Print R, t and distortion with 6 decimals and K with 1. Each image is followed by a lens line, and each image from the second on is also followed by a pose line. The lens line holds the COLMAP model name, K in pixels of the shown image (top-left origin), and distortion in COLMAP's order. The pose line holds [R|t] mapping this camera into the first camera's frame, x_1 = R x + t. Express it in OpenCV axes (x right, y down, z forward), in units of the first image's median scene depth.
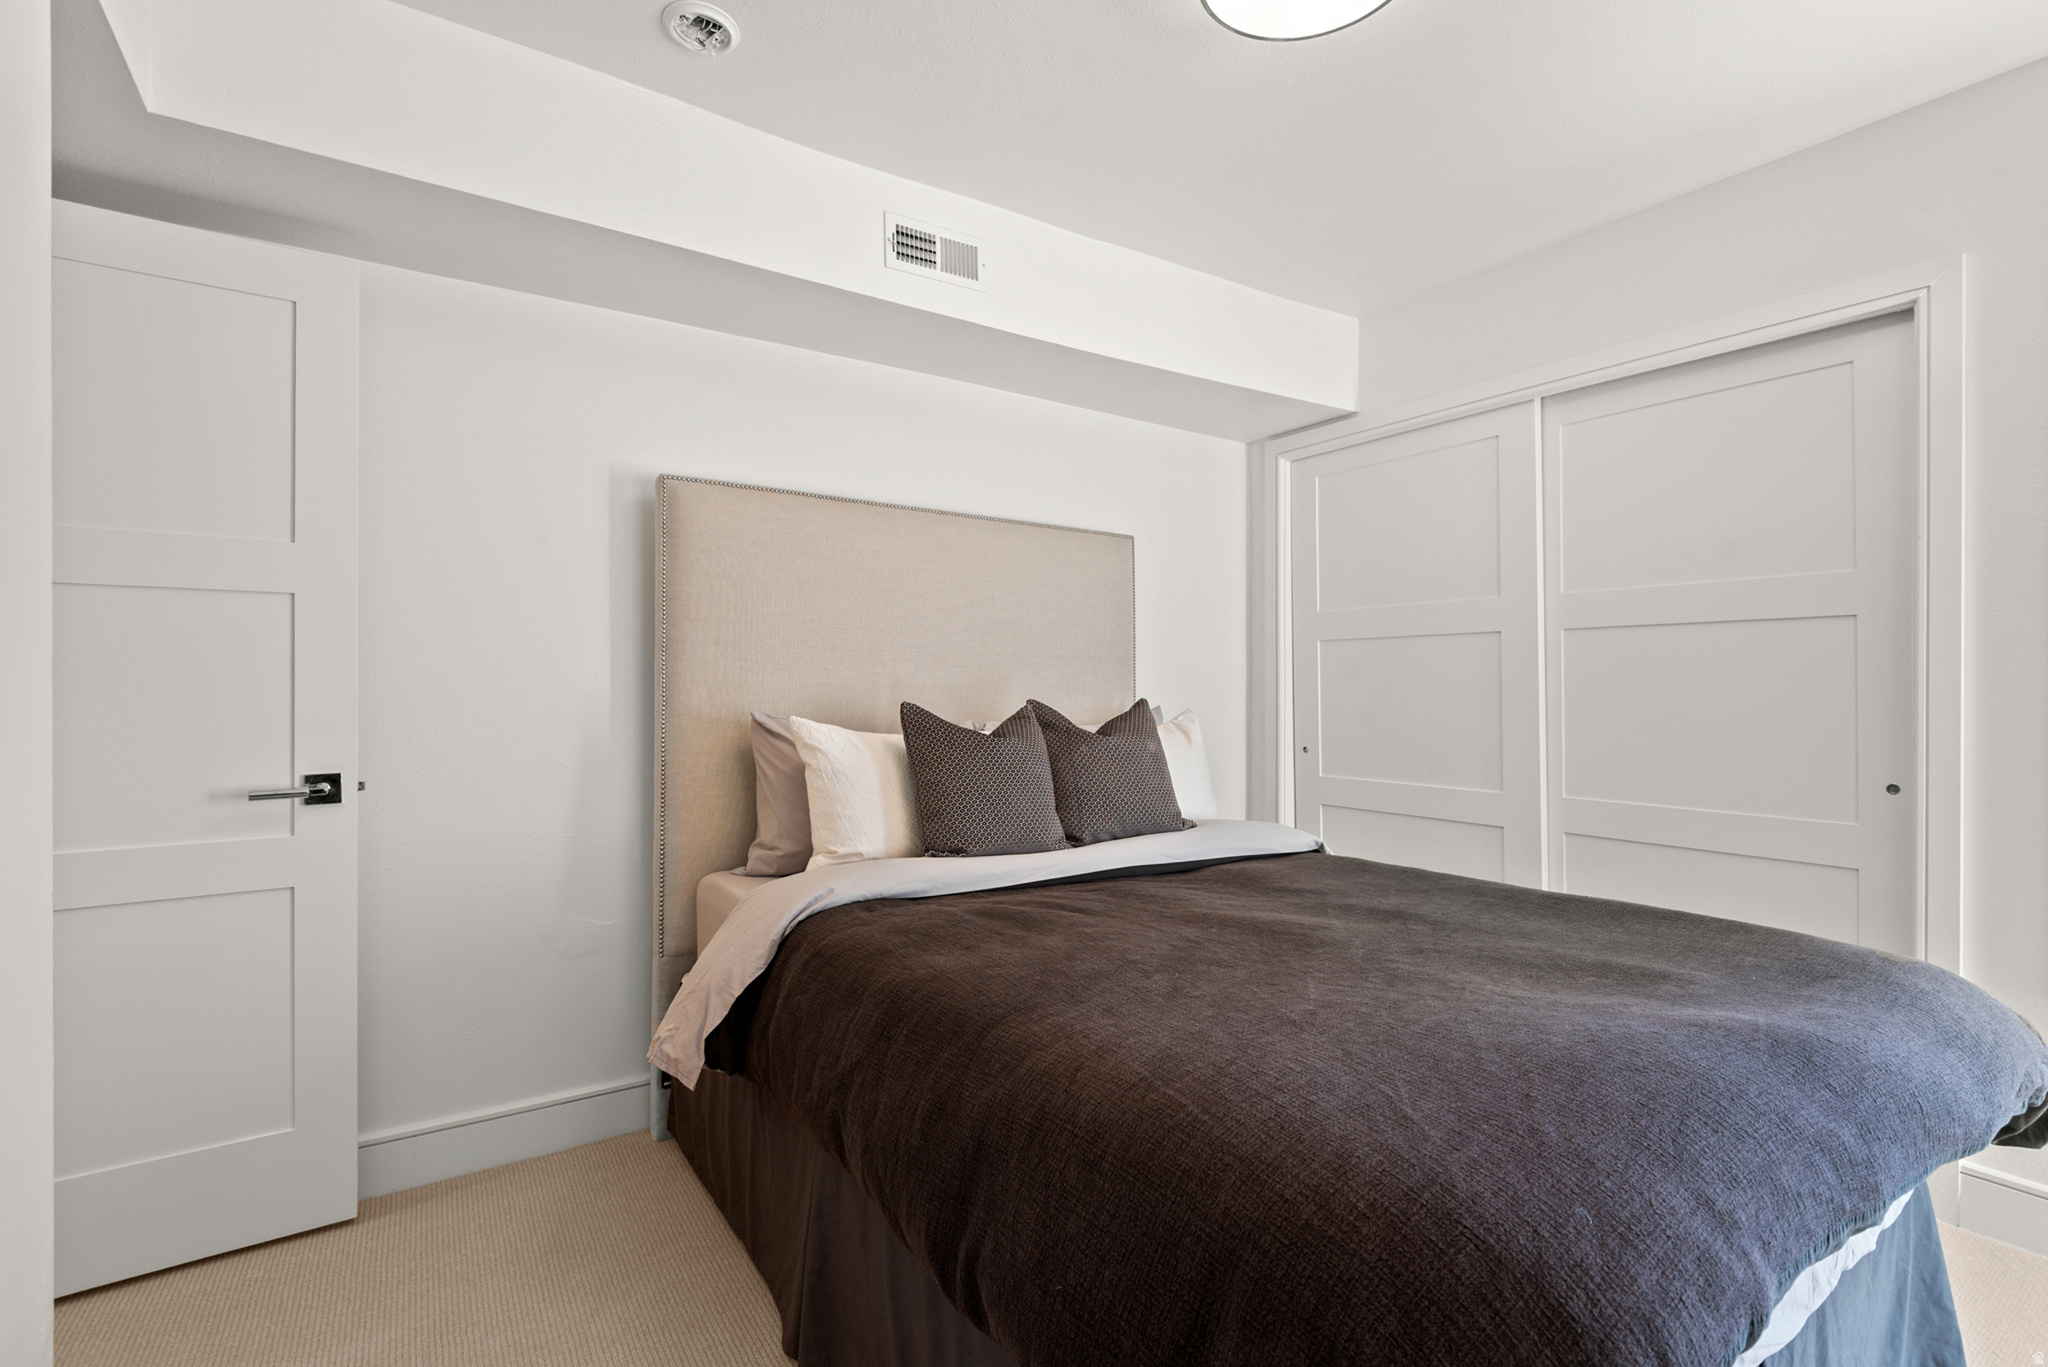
lens RADIAL K [[933.1, 0, 1036.8], [0, 933.1, 690.1], [0, 0, 1]] dist [0.035642, -0.020482]
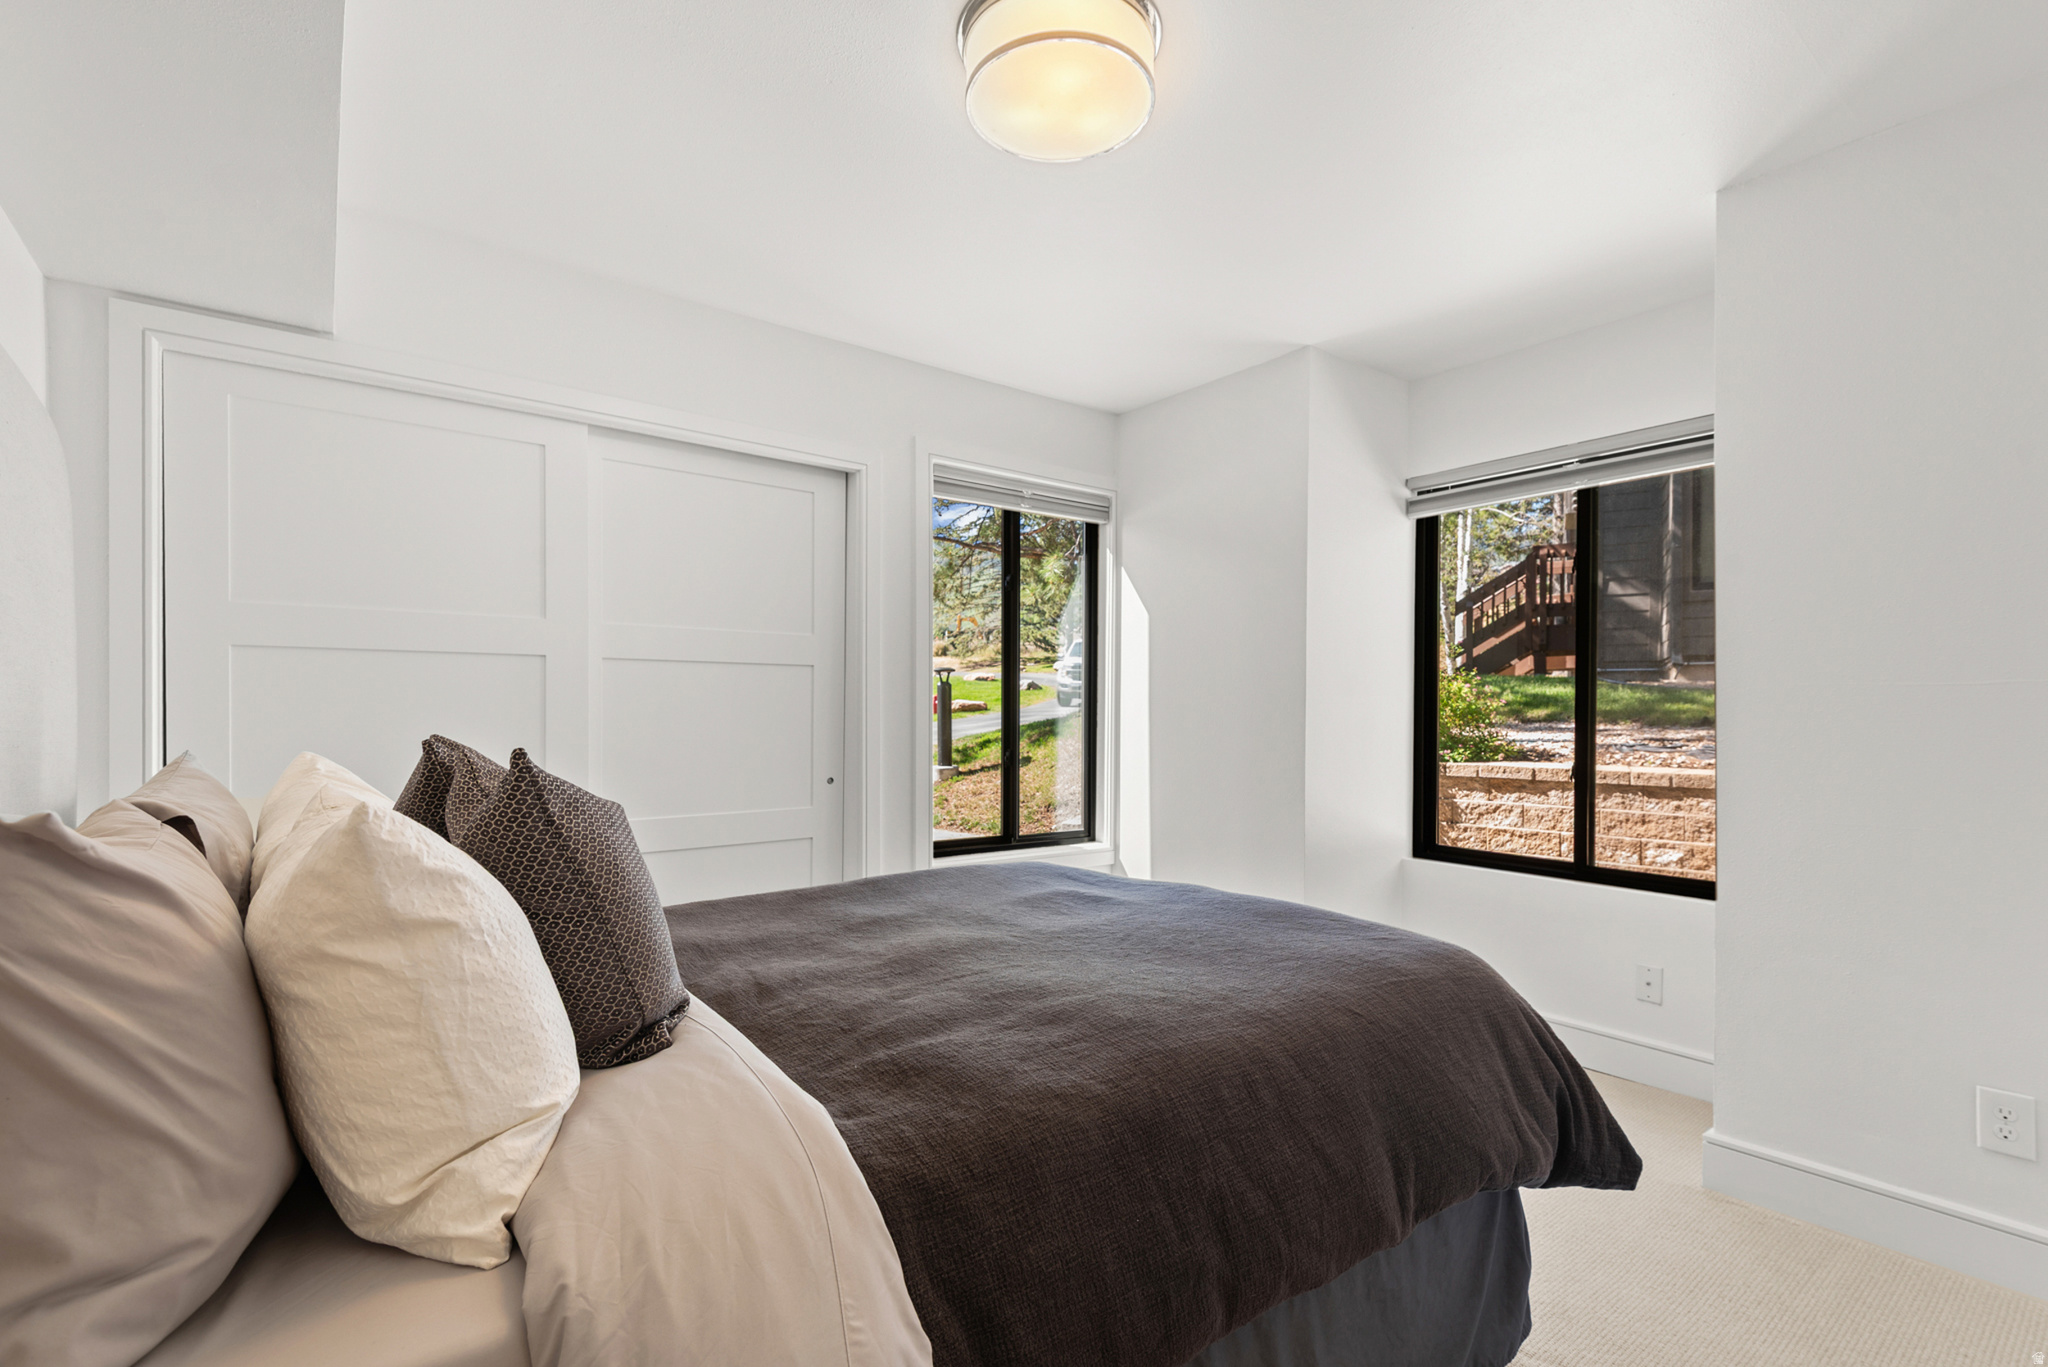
lens RADIAL K [[933.1, 0, 1036.8], [0, 933.1, 690.1], [0, 0, 1]] dist [0.035642, -0.020482]
pose [[-0.062182, 0.023260, 0.997794, -0.625875], [0.004581, 0.999725, -0.023020, -0.005368], [-0.998054, 0.003139, -0.062272, 0.761999]]
